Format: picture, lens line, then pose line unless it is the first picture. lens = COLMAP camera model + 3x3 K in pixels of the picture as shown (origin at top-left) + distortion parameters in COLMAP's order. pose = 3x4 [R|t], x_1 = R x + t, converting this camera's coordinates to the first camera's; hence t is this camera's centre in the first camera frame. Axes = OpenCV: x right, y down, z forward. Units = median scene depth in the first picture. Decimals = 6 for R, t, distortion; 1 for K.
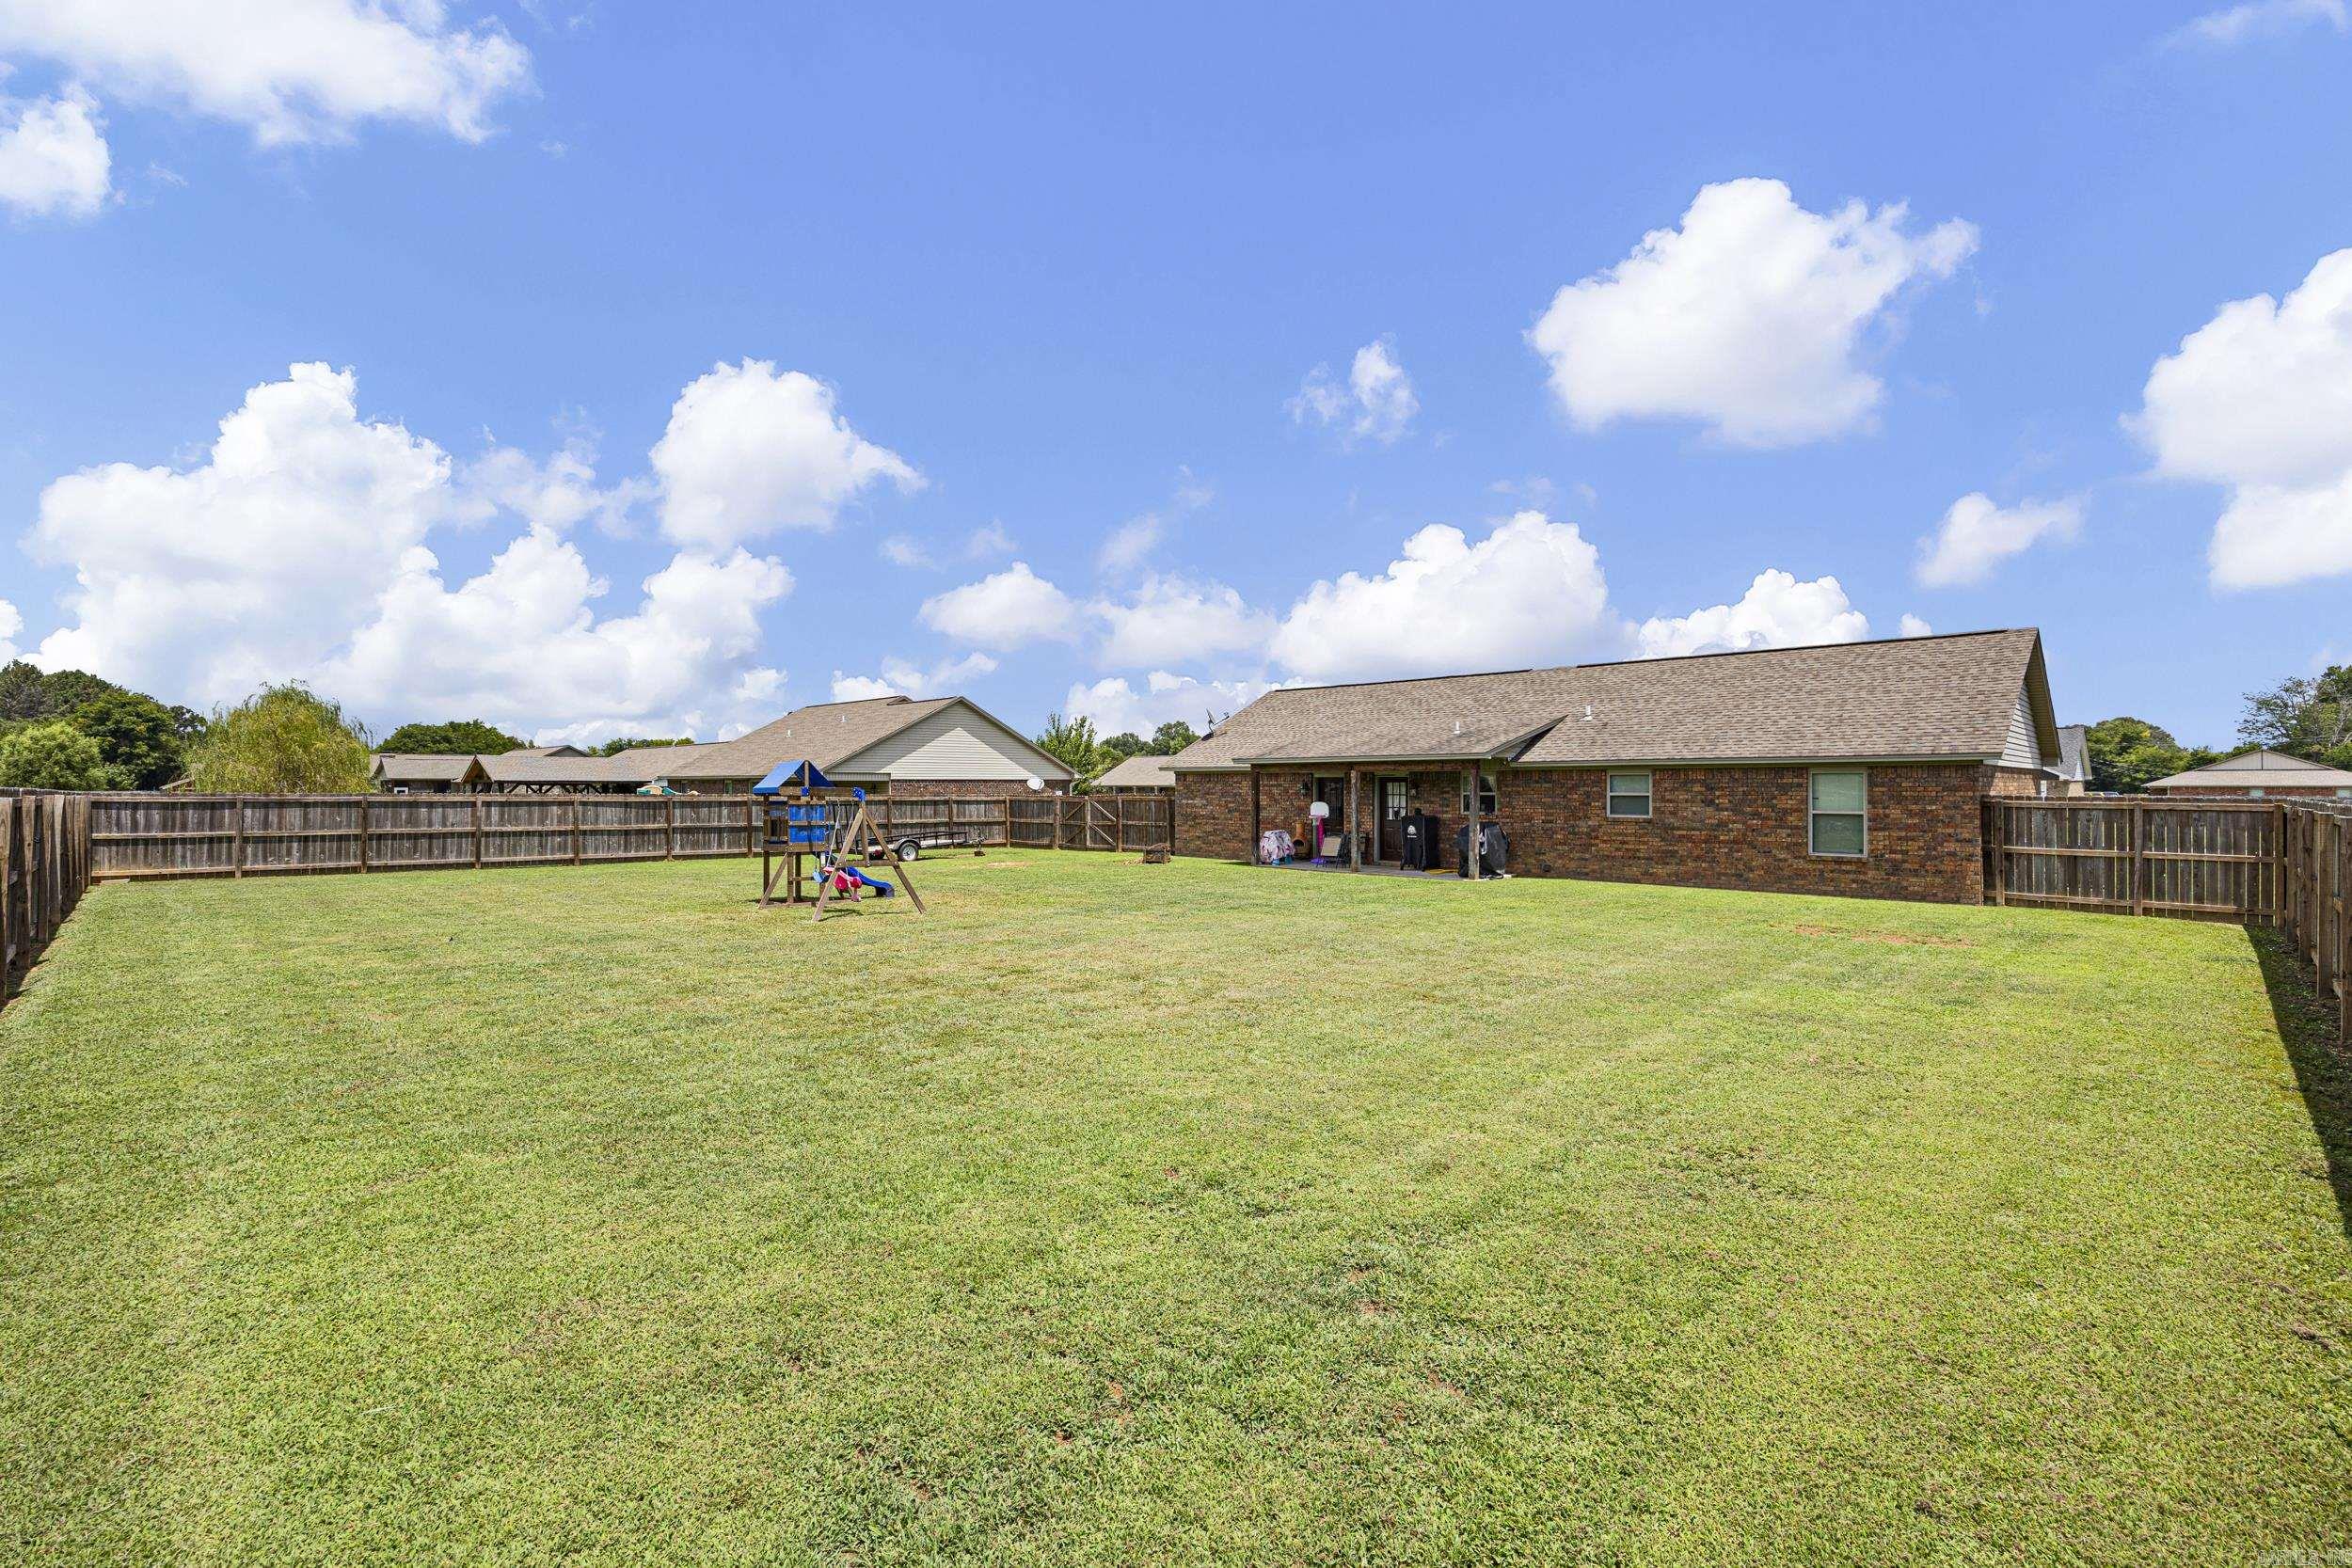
lens RADIAL K [[1053.3, 0, 1188.9], [0, 1053.3, 783.9], [0, 0, 1]] dist [-0.000592, 0.000252]
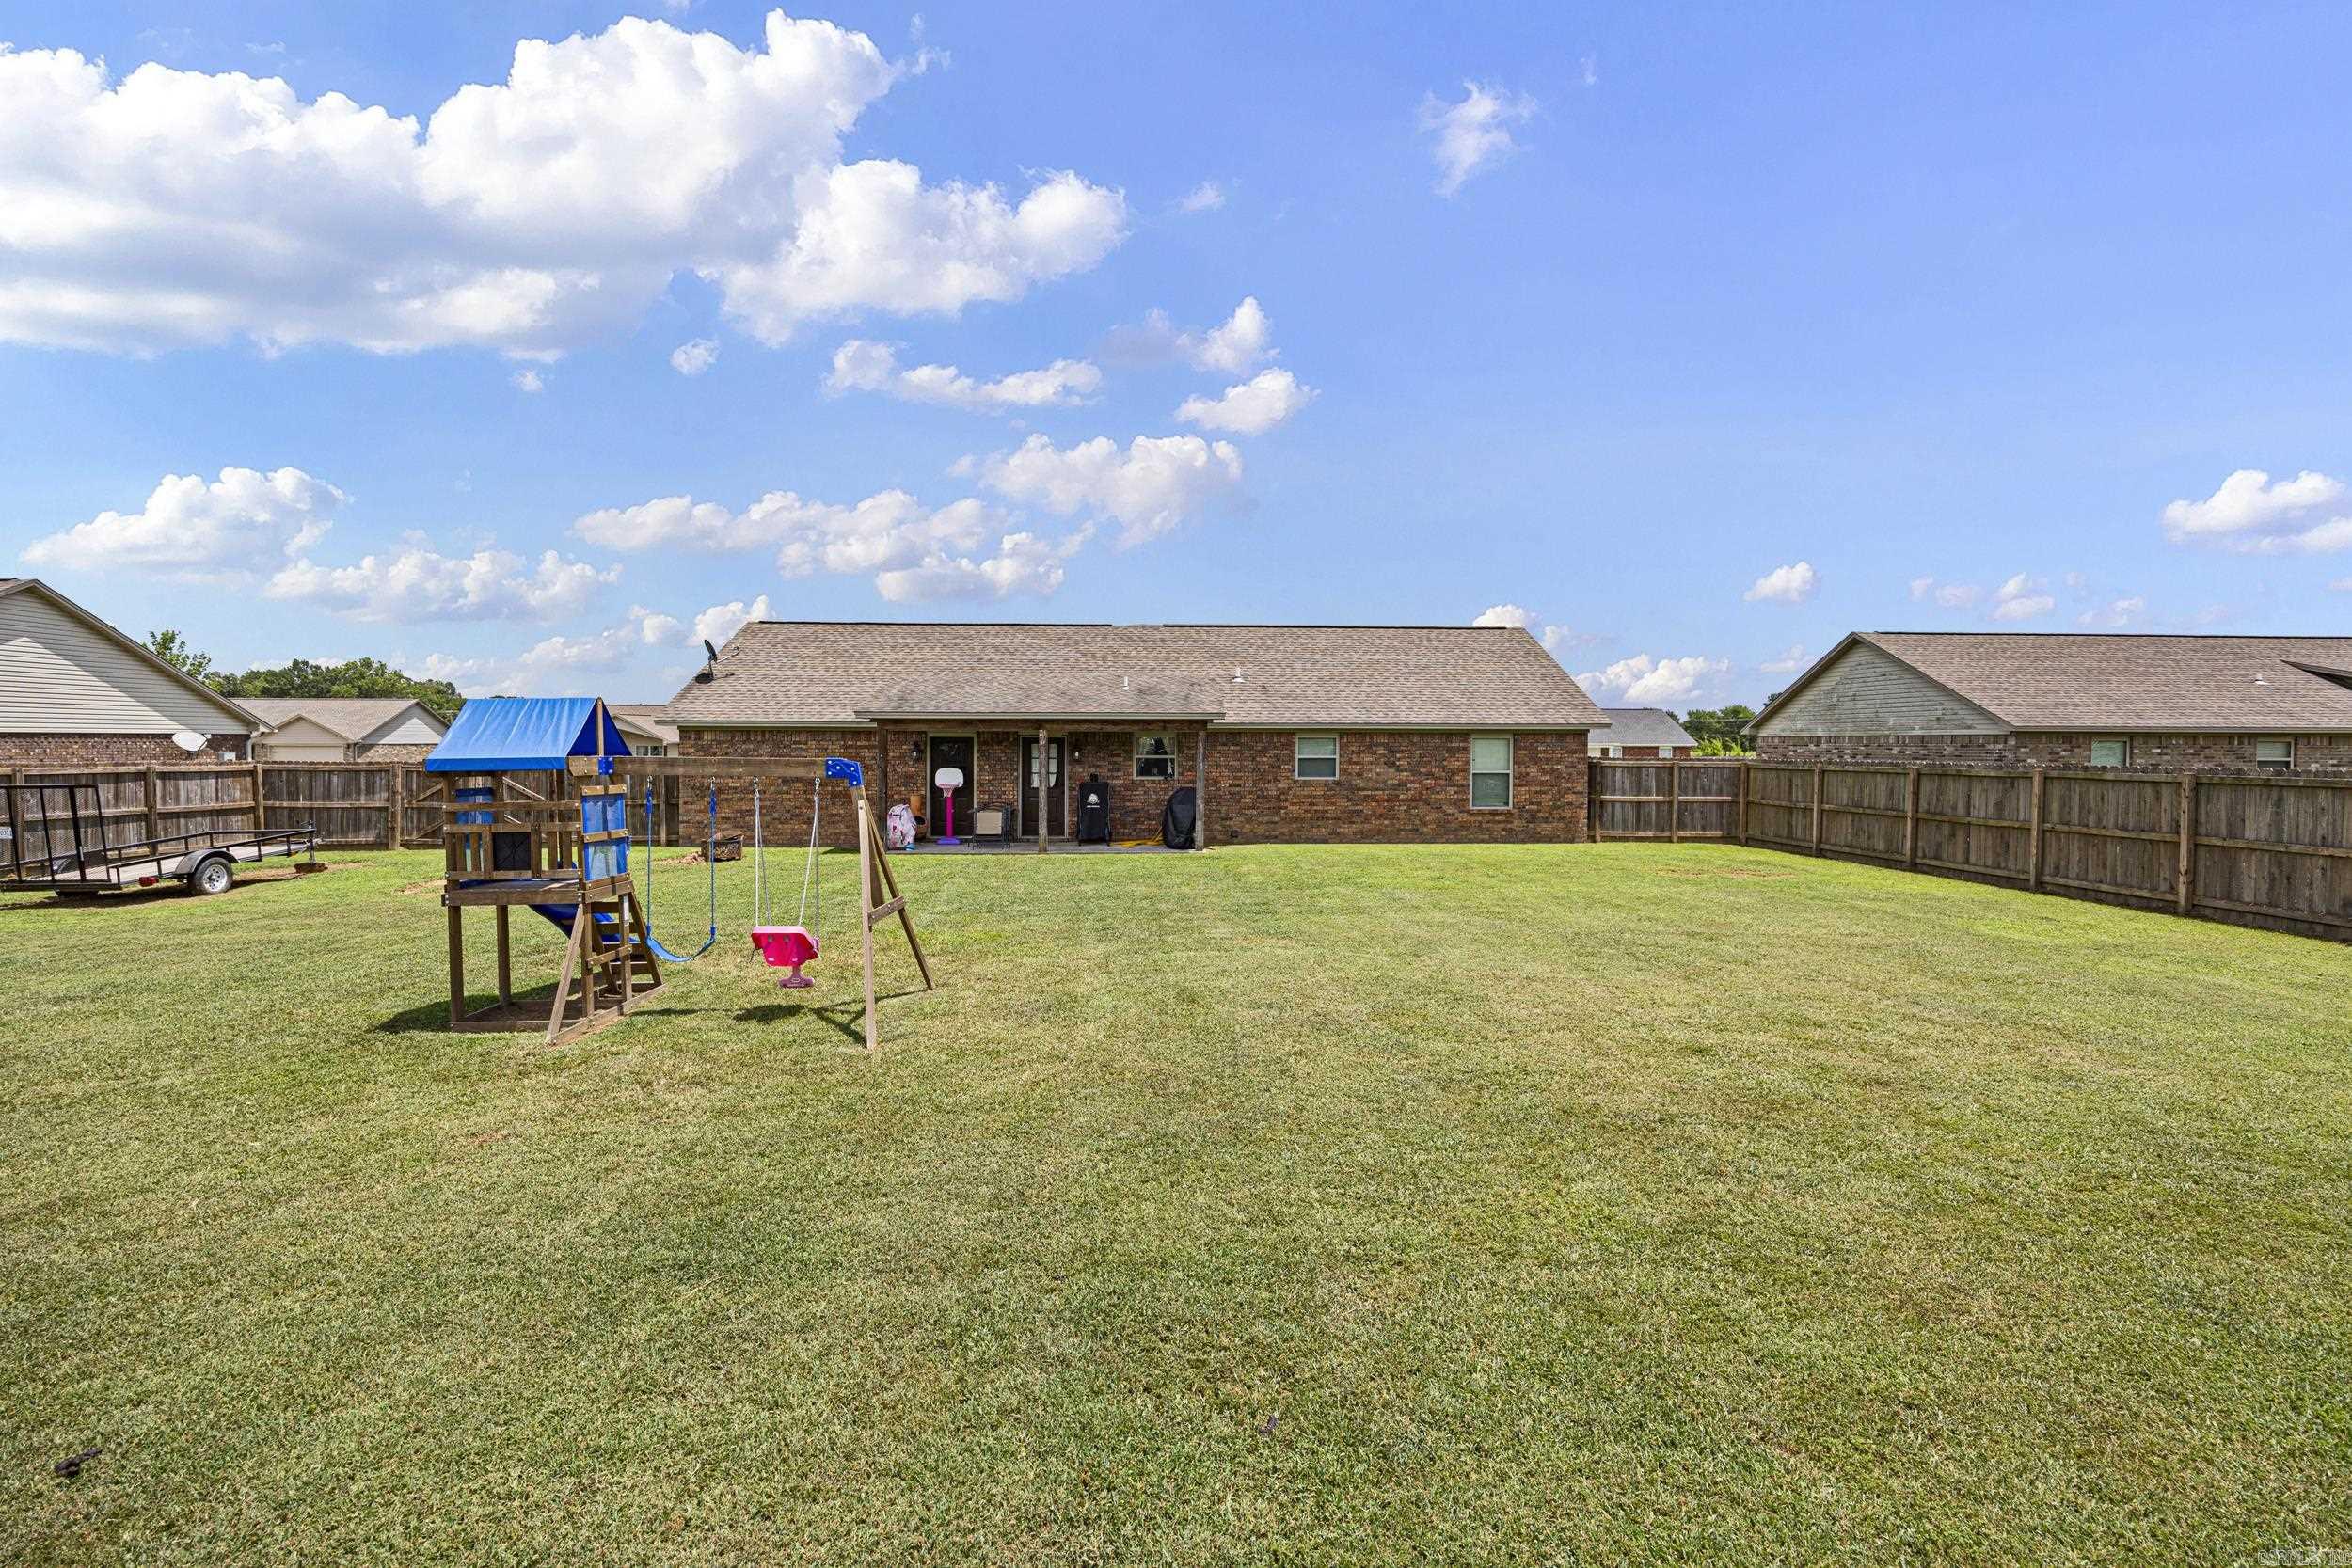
lens RADIAL K [[1053.3, 0, 1188.9], [0, 1053.3, 783.9], [0, 0, 1]] dist [-0.000592, 0.000252]
pose [[0.685672, -0.024677, 0.727492, -0.458363], [-0.004111, 0.999278, 0.037770, -0.002268], [-0.727899, -0.028889, 0.685076, 0.432173]]
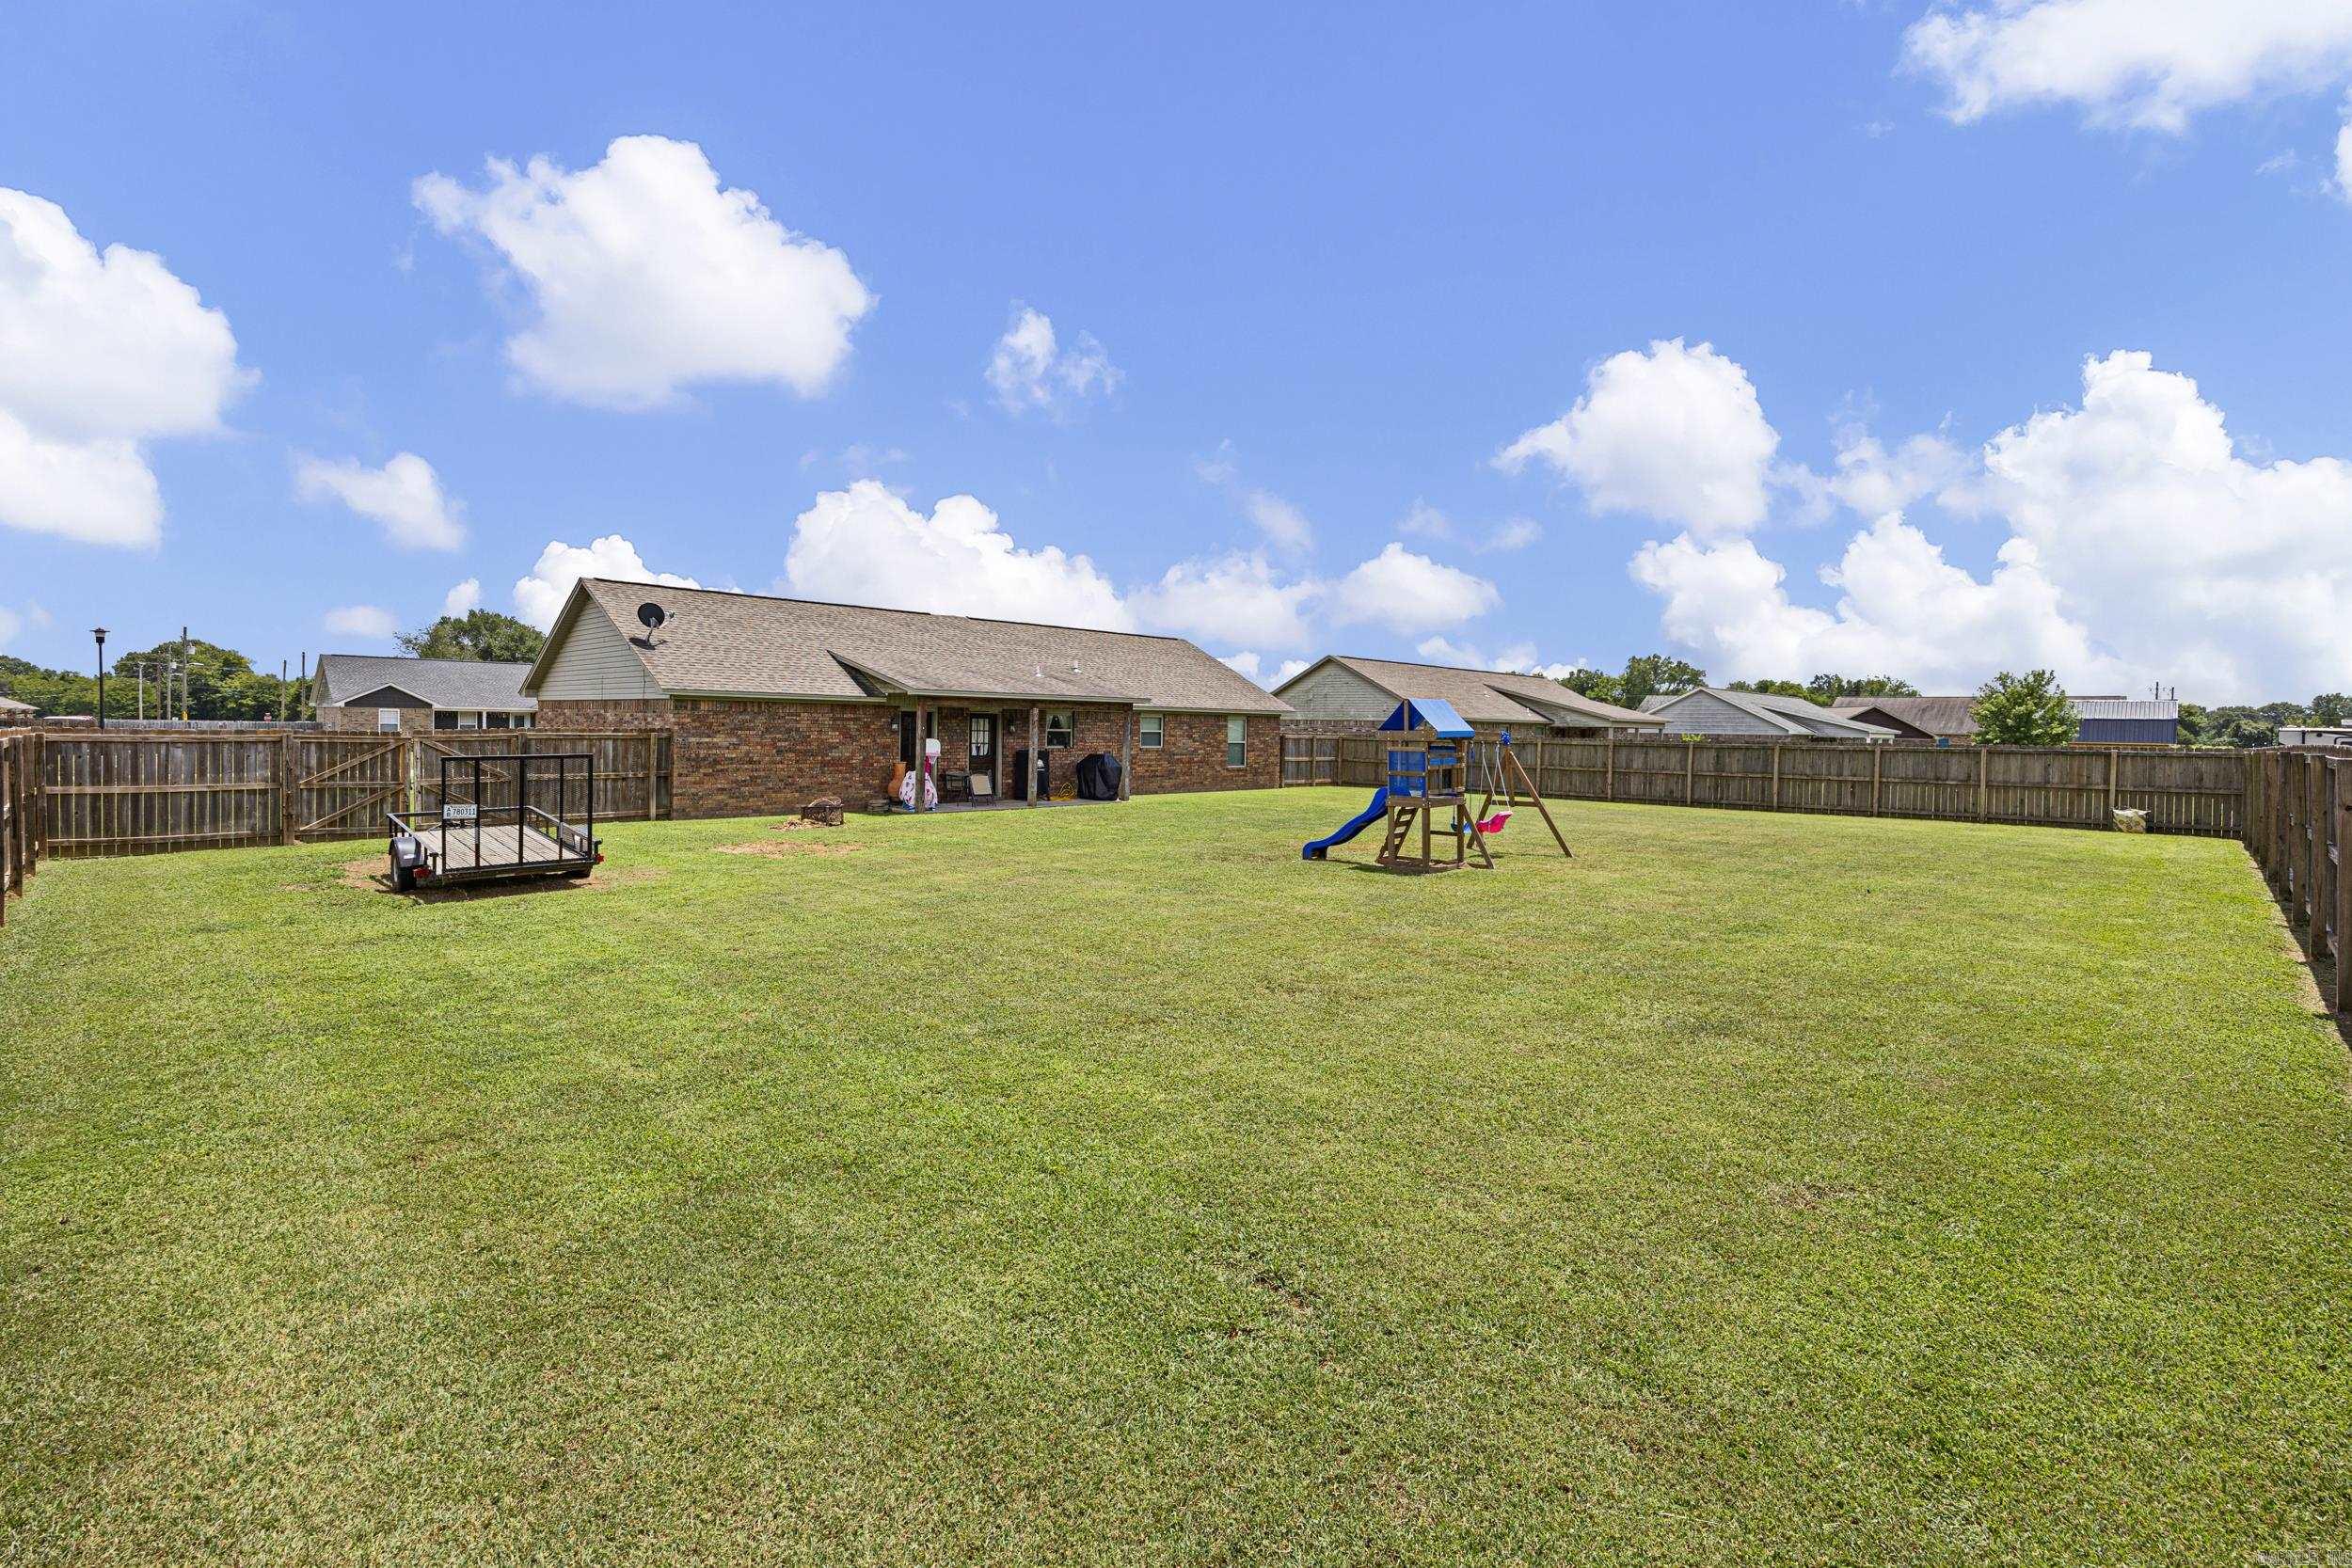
lens RADIAL K [[1053.3, 0, 1188.9], [0, 1053.3, 783.9], [0, 0, 1]] dist [-0.000592, 0.000252]
pose [[0.001250, -0.053739, 0.998554, -1.091003], [-0.017381, 0.998403, 0.053753, 0.004165], [-0.999848, -0.017423, 0.000314, 1.054571]]
